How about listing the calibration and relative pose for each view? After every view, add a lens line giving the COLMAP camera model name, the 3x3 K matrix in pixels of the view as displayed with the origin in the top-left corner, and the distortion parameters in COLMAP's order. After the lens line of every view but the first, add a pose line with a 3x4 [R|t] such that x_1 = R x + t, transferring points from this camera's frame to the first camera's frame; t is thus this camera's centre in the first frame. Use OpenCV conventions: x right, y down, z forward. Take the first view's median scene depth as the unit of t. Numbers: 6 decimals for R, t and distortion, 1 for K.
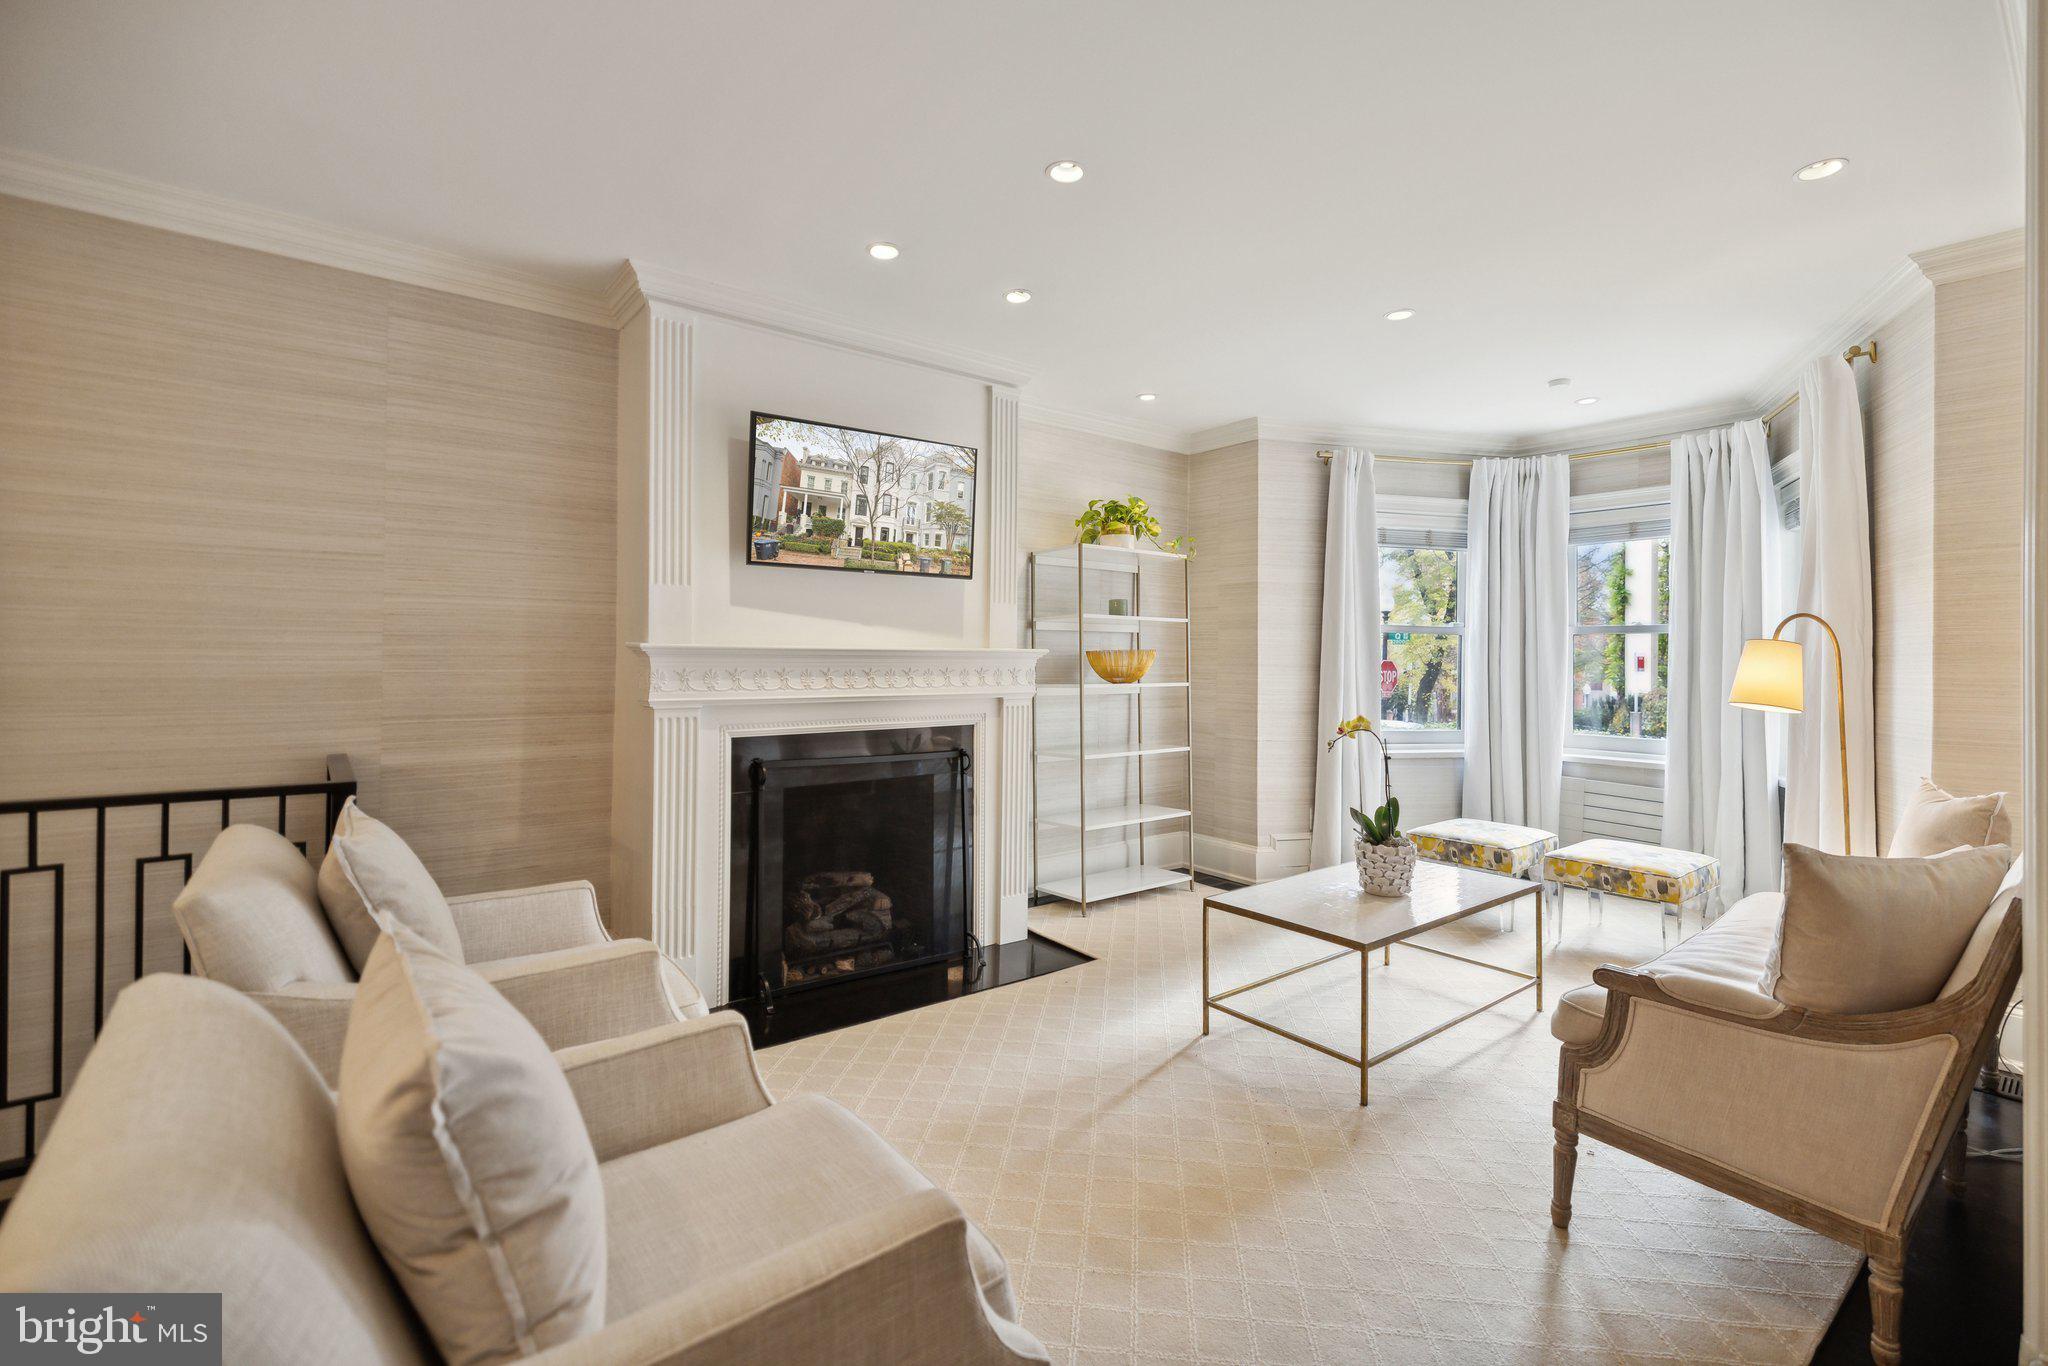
lens RADIAL K [[878.6, 0, 1039.1], [0, 878.6, 683.7], [0, 0, 1]] dist [0.001186, -0.000065]
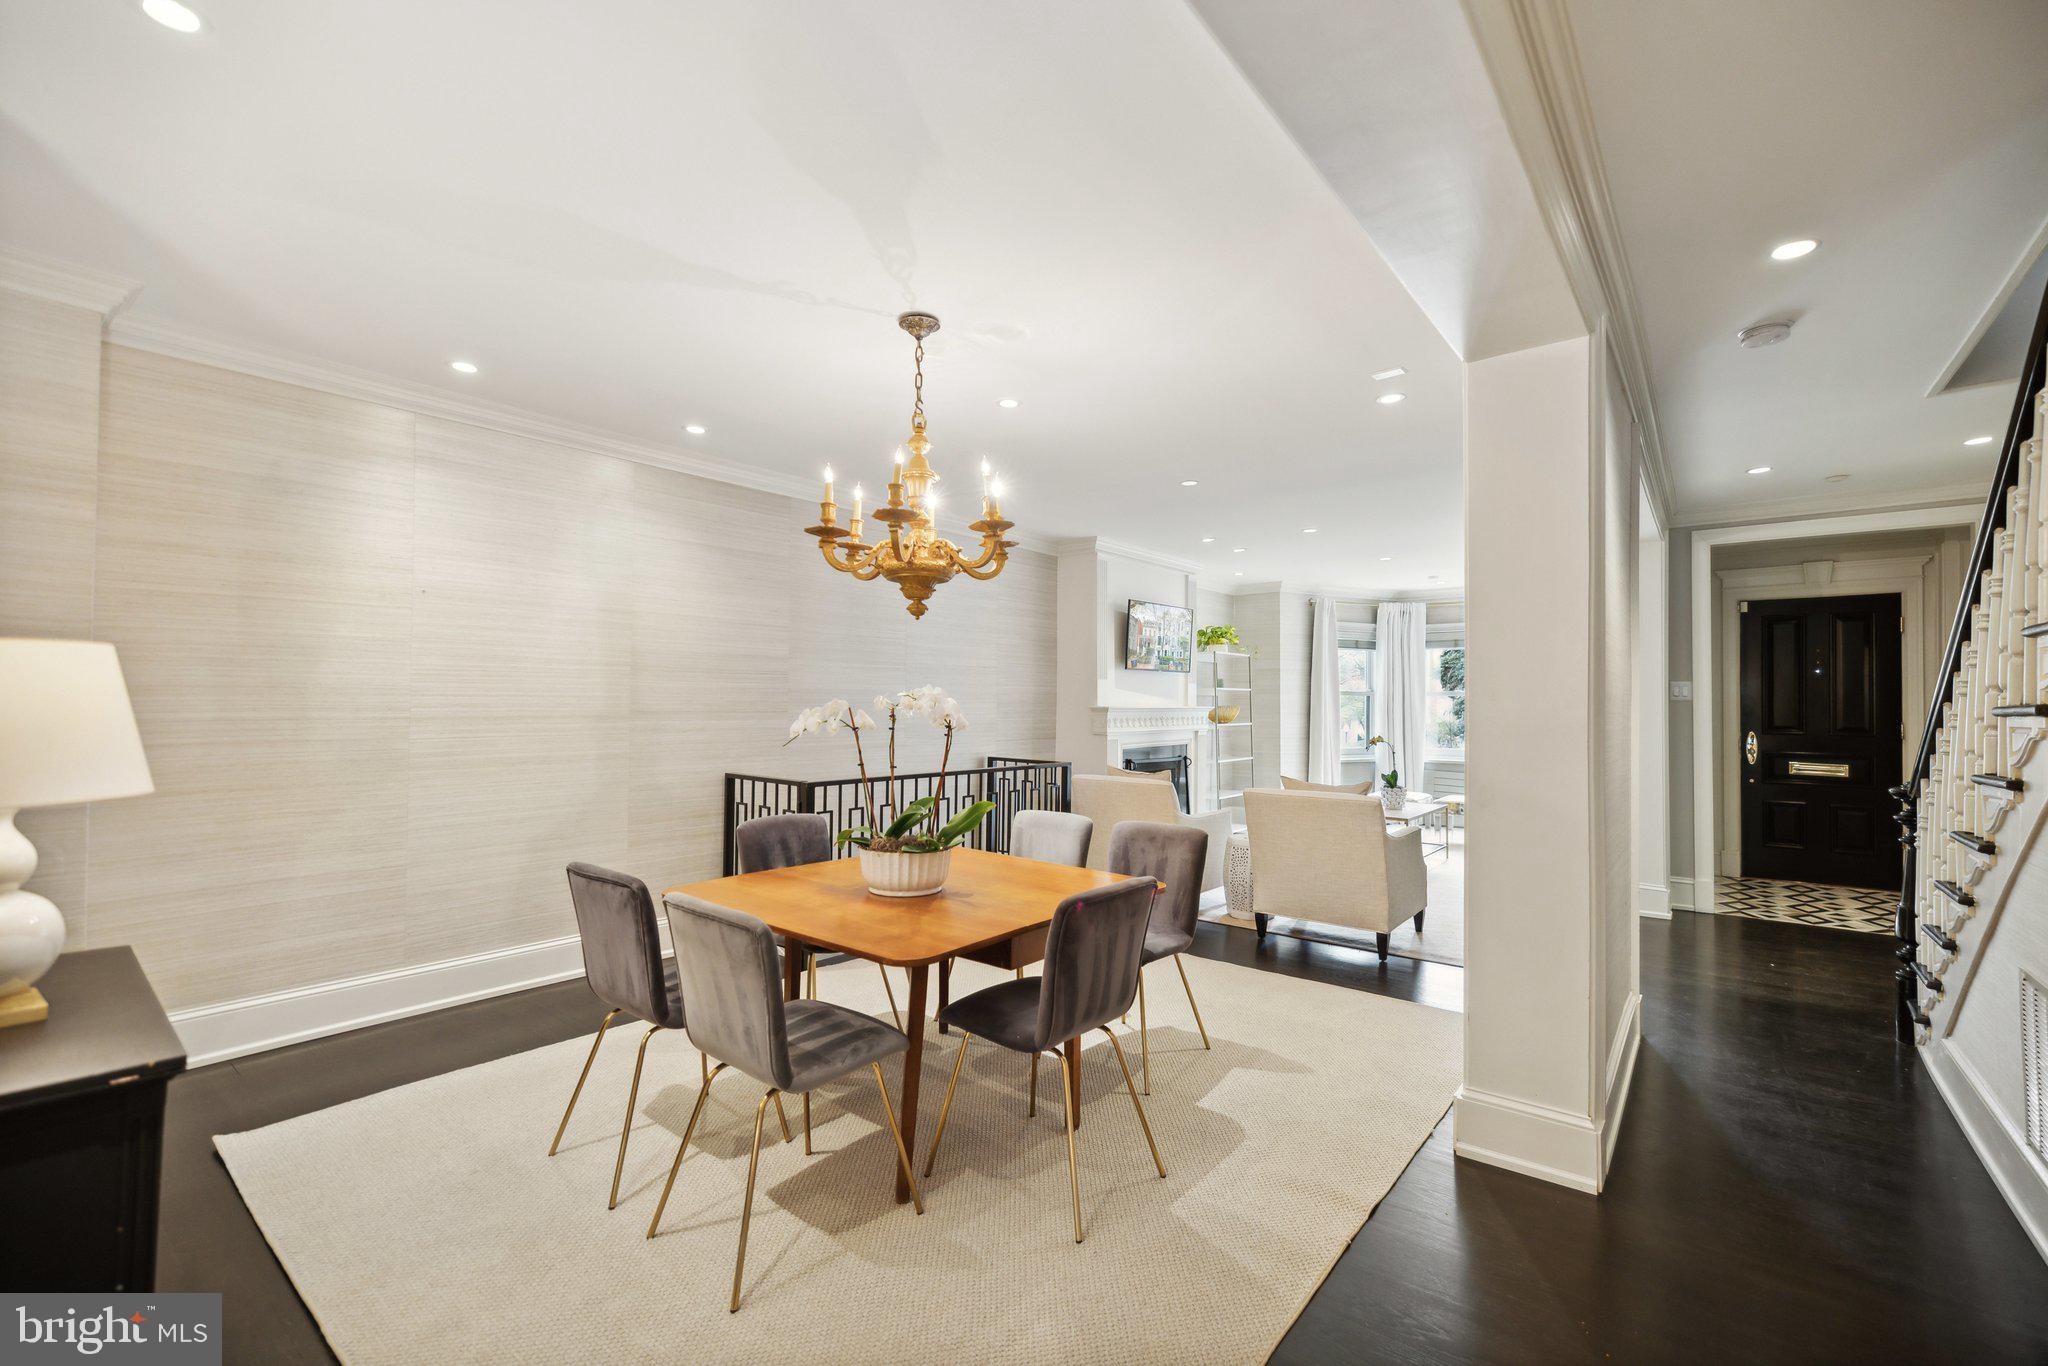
lens RADIAL K [[878.6, 0, 1039.1], [0, 878.6, 683.7], [0, 0, 1]] dist [0.001186, -0.000065]
pose [[0.978542, 0.005443, 0.205974, -0.828306], [0.004495, 0.998849, -0.047749, 0.003685], [-0.205997, 0.047650, 0.977392, -0.928487]]
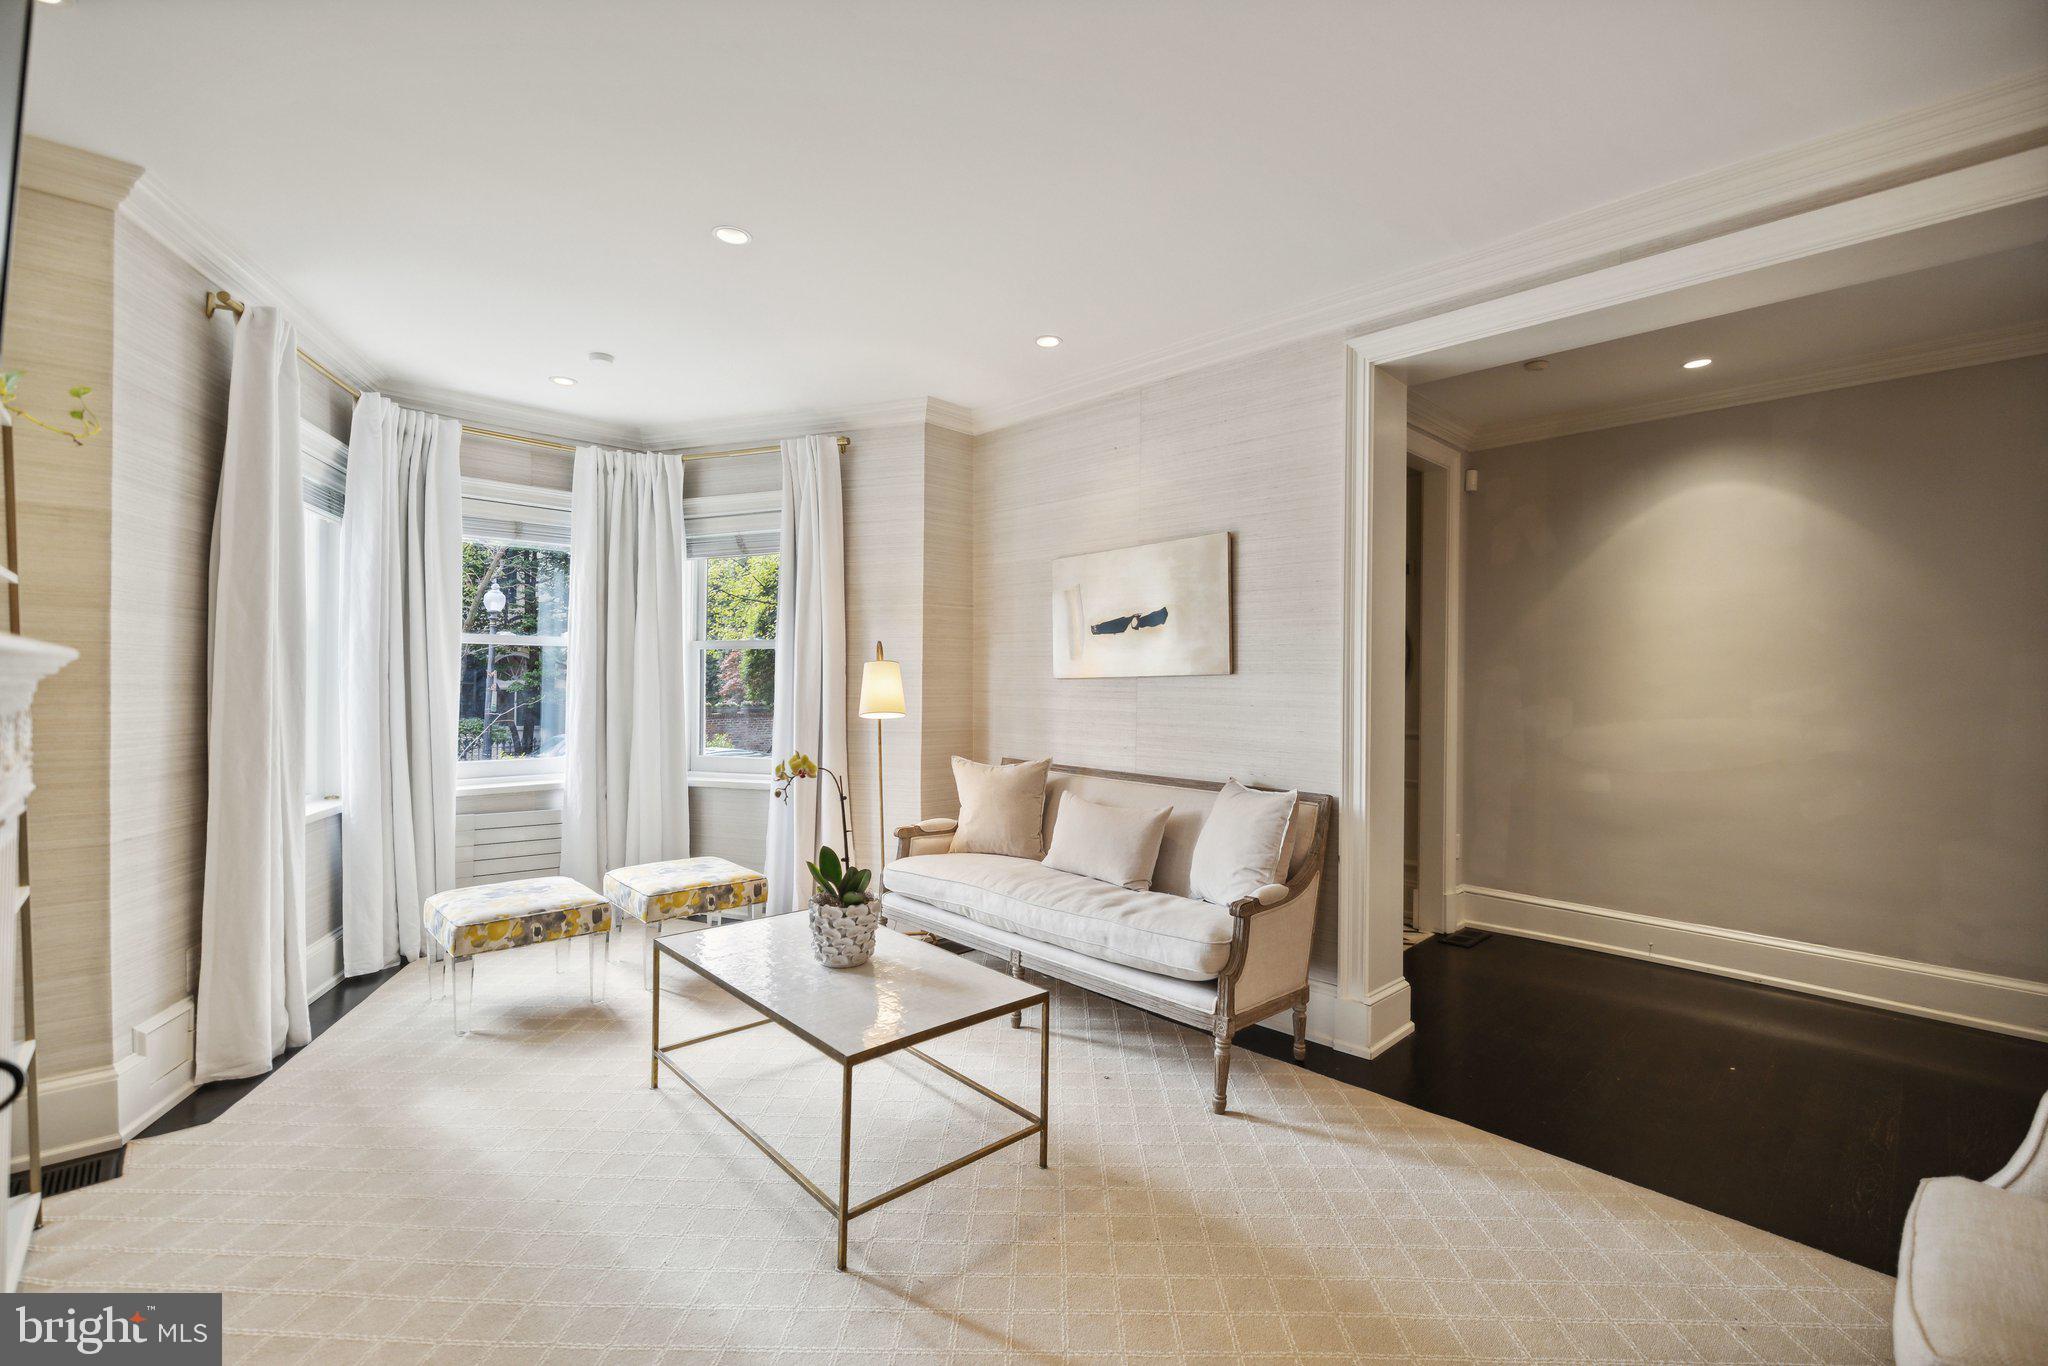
lens RADIAL K [[878.6, 0, 1039.1], [0, 878.6, 683.7], [0, 0, 1]] dist [0.001186, -0.000065]
pose [[-0.083113, -0.011136, 0.996478, -0.361120], [0.020045, 0.999717, 0.012844, -0.023063], [-0.996339, 0.021042, -0.082866, 0.725225]]
